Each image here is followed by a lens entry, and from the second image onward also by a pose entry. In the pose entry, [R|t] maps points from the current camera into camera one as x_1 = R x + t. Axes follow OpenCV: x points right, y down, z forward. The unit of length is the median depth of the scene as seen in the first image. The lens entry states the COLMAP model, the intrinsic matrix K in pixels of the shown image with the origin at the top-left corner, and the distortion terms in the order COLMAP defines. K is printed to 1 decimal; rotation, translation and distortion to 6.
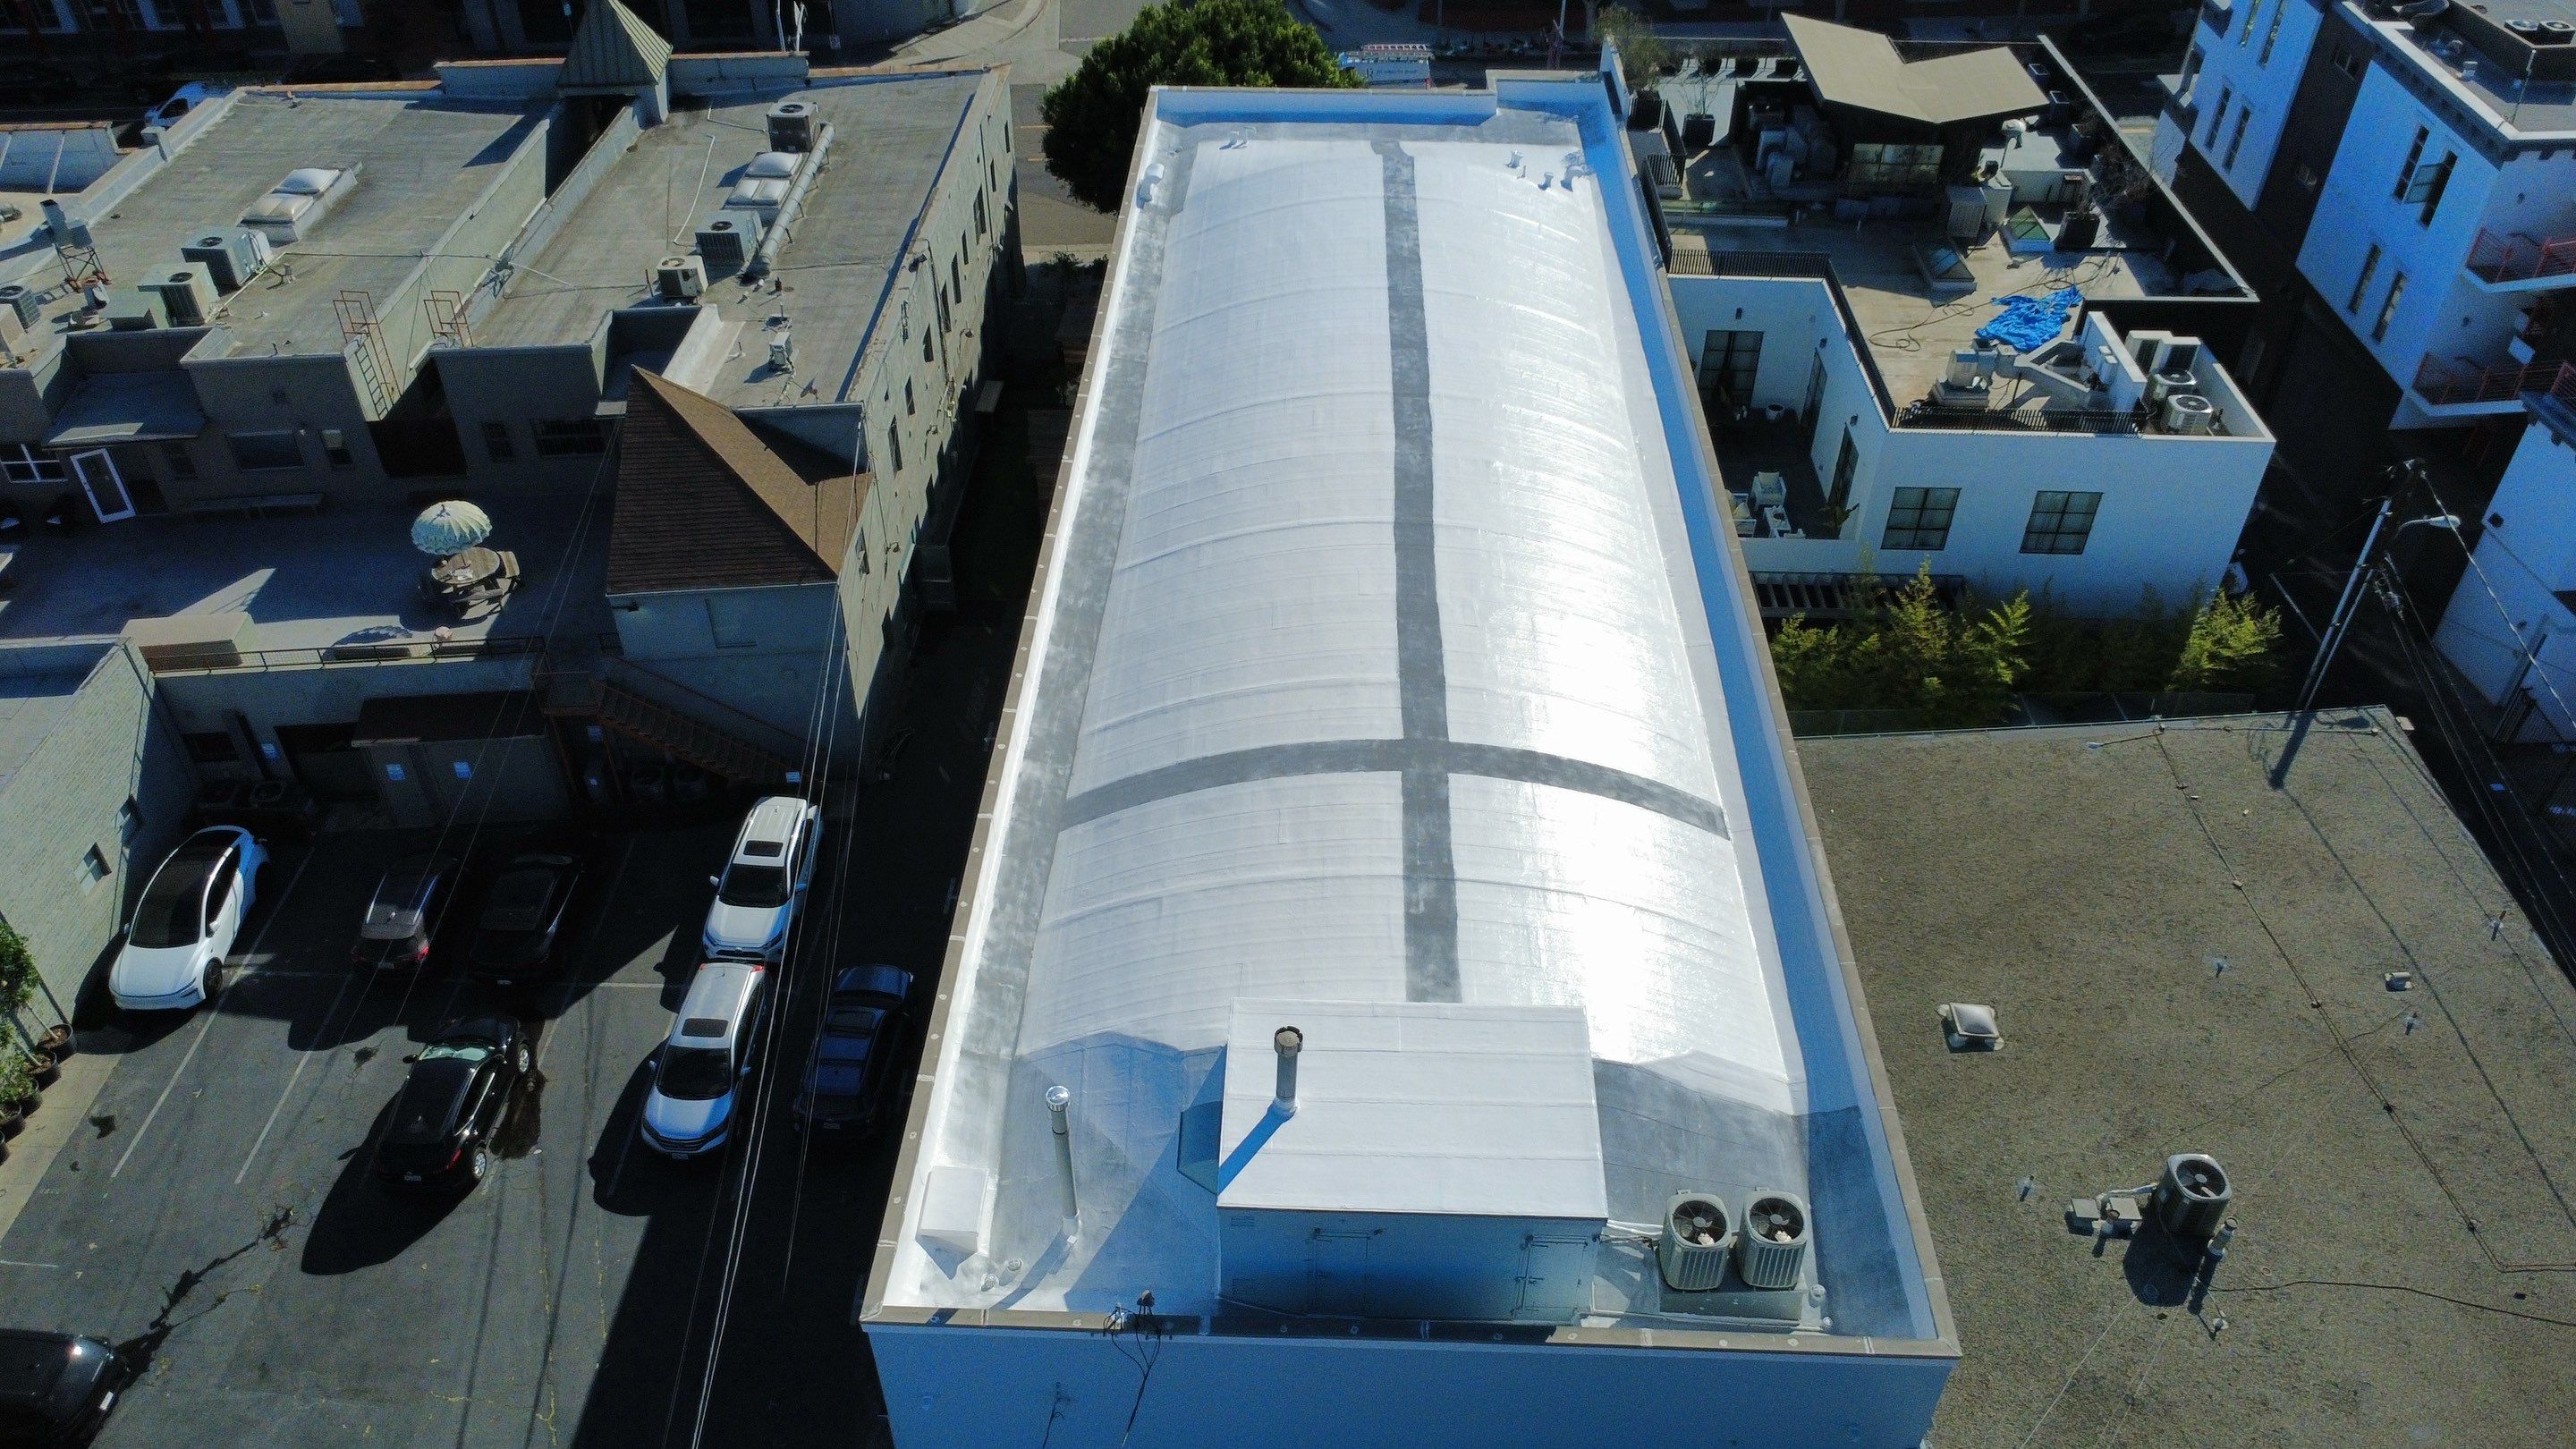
lens RADIAL K [[1903.9, 0, 1284.3], [0, 1903.9, 691.4], [0, 0, 1]] dist [-0.004114, -0.004297]
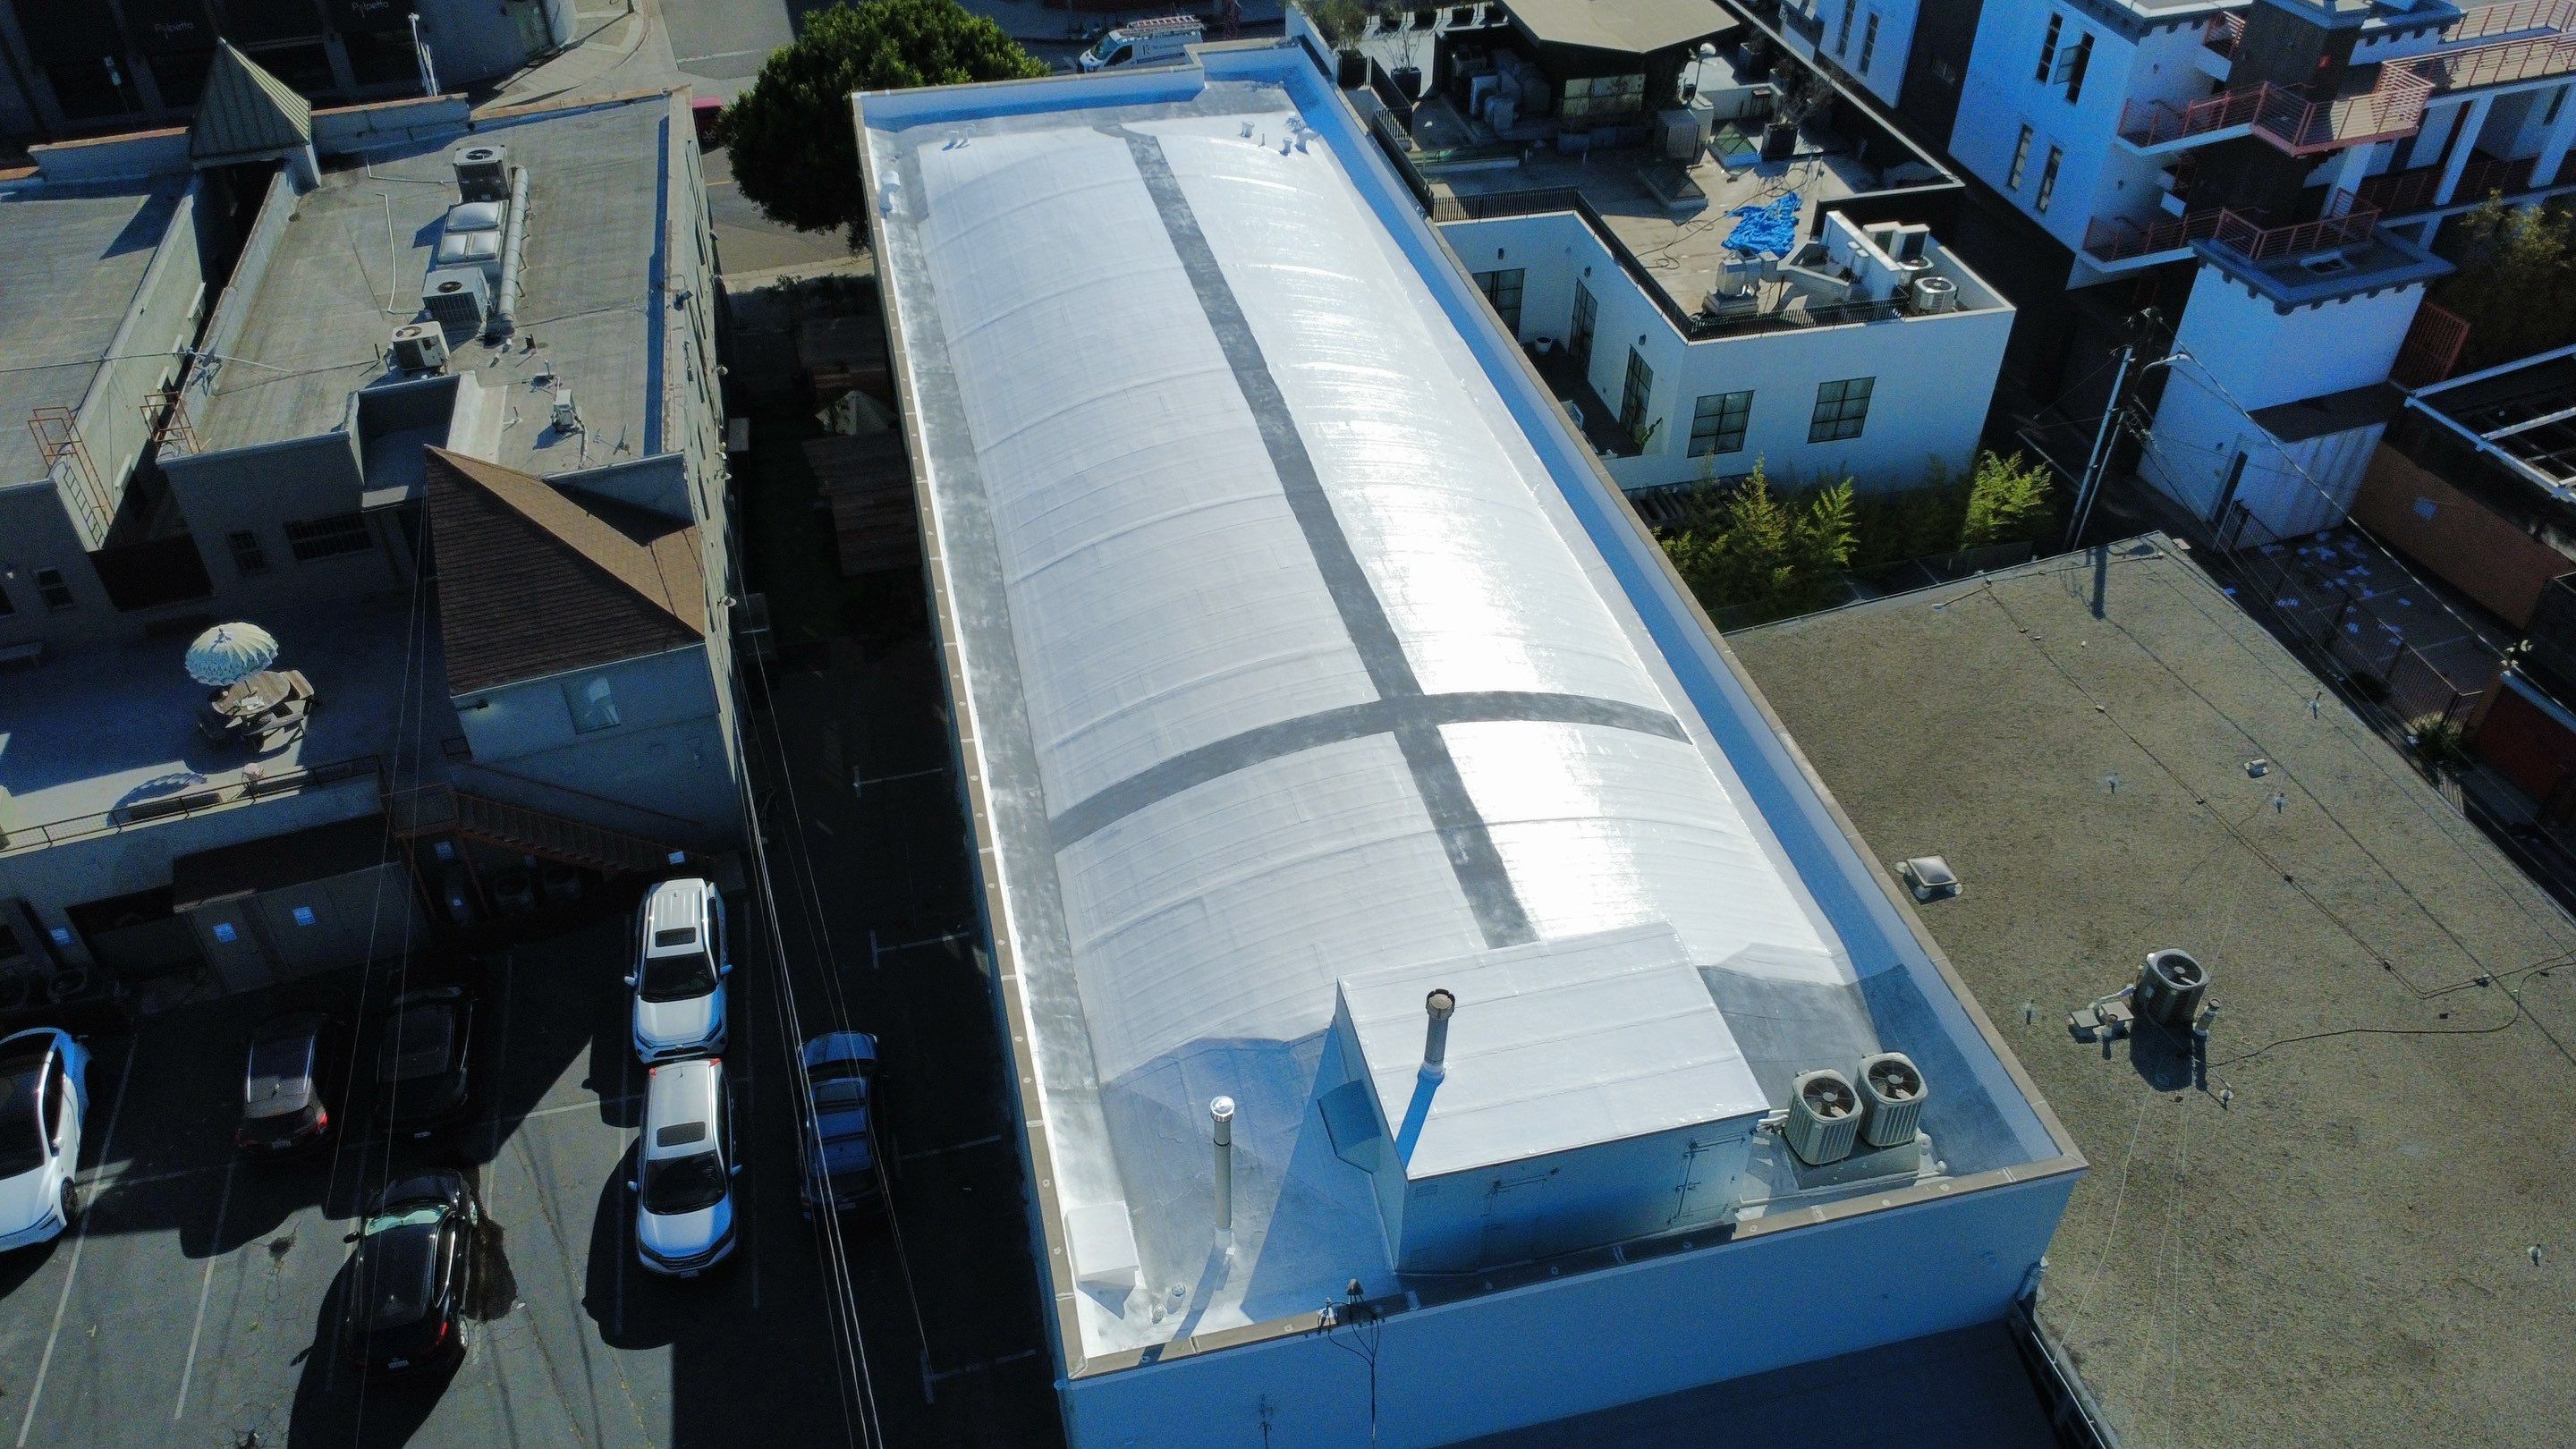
lens RADIAL K [[1903.9, 0, 1284.3], [0, 1903.9, 691.4], [0, 0, 1]] dist [-0.004114, -0.004297]
pose [[0.963715, -0.163996, 0.210613, -0.158920], [0.162732, 0.986392, 0.023442, -0.009236], [-0.211591, 0.011682, 0.977288, 0.022861]]
